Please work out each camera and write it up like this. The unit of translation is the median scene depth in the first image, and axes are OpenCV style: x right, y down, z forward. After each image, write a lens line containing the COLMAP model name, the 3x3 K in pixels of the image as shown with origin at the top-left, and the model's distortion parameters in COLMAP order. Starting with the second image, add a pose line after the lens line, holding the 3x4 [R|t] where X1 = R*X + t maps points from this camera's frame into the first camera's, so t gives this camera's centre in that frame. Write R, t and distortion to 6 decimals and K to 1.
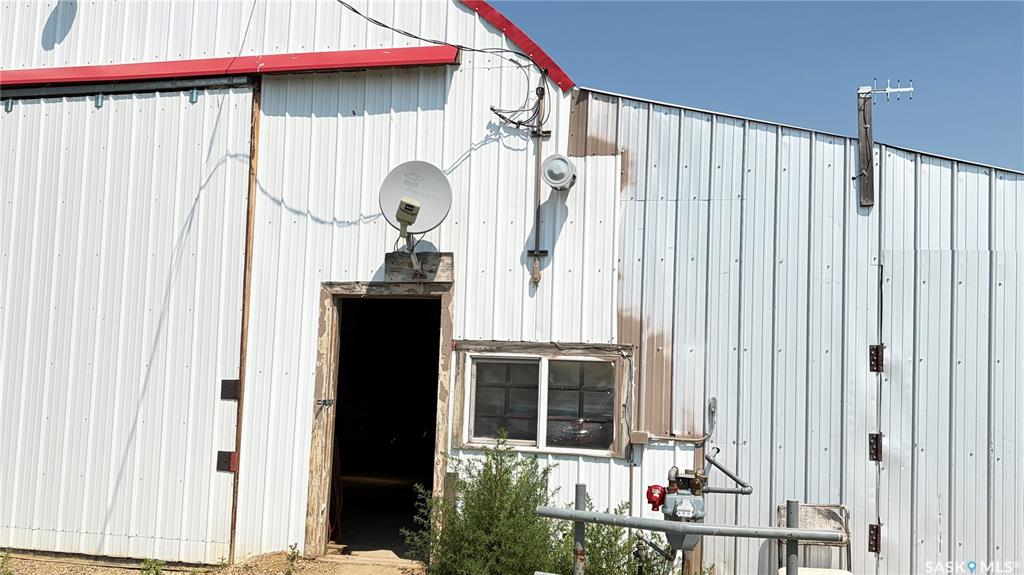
lens RADIAL K [[900.9, 0, 508.3], [0, 900.9, 289.0], [0, 0, 1]] dist [0.024984, -0.061923]
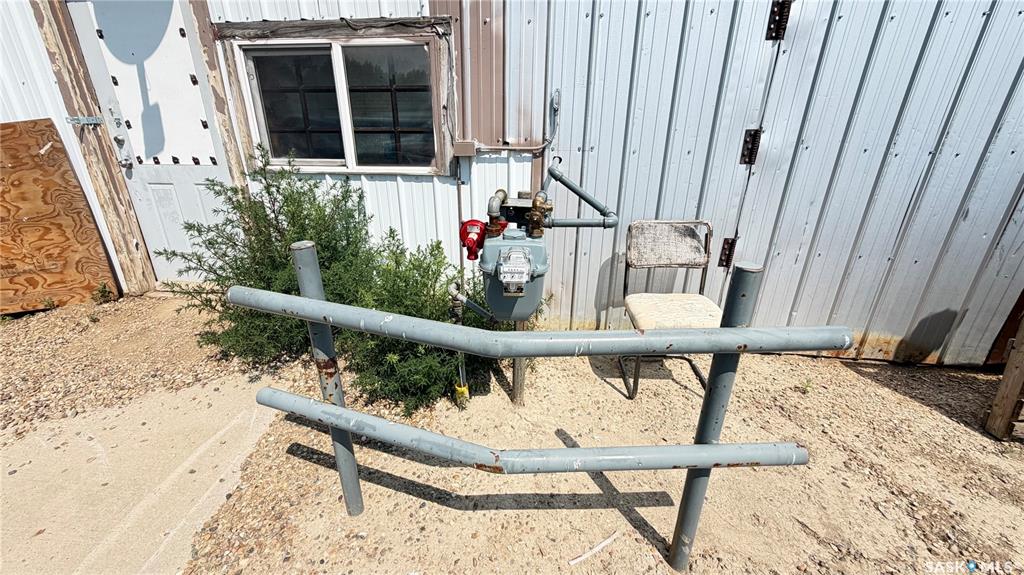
lens RADIAL K [[415.0, 0, 504.3], [0, 415.0, 290.3], [0, 0, 1]] dist [0.000740, 0.001951]
pose [[0.989720, -0.084082, 0.115688, 0.121895], [0.022248, 0.889588, 0.456221, 0.104961], [-0.141275, -0.448958, 0.882314, 0.589065]]
